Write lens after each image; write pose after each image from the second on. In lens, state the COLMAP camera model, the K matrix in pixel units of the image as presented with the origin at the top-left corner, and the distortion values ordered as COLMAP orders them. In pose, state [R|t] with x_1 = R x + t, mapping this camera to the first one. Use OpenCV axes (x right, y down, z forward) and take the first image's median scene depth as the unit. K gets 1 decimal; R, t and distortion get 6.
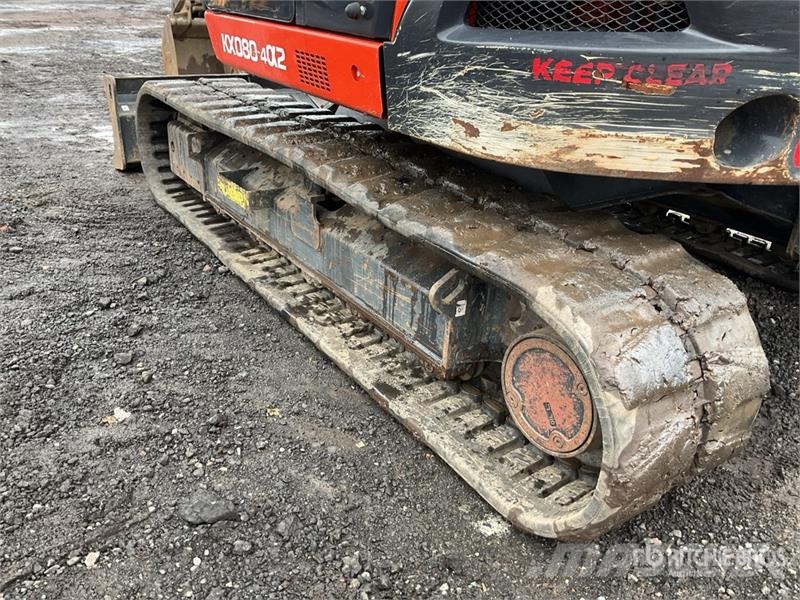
lens RADIAL K [[657.7, 0, 400.0], [0, 657.7, 300.0], [0, 0, 1]] dist [0.091827, -0.172569]
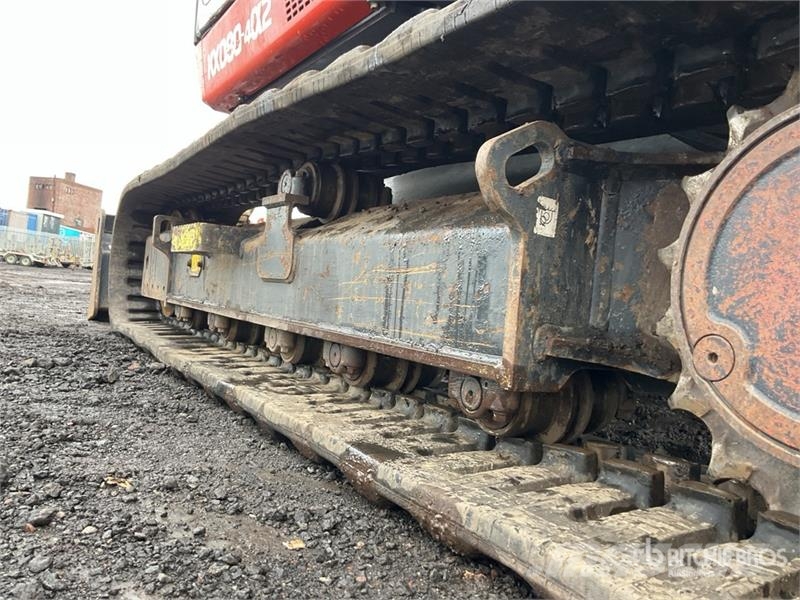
lens RADIAL K [[657.7, 0, 400.0], [0, 657.7, 300.0], [0, 0, 1]] dist [0.091827, -0.172569]
pose [[0.997634, 0.033704, -0.059914, 0.020414], [-0.056051, 0.903410, -0.425099, 0.248782], [0.039799, 0.427451, 0.903162, 0.578055]]
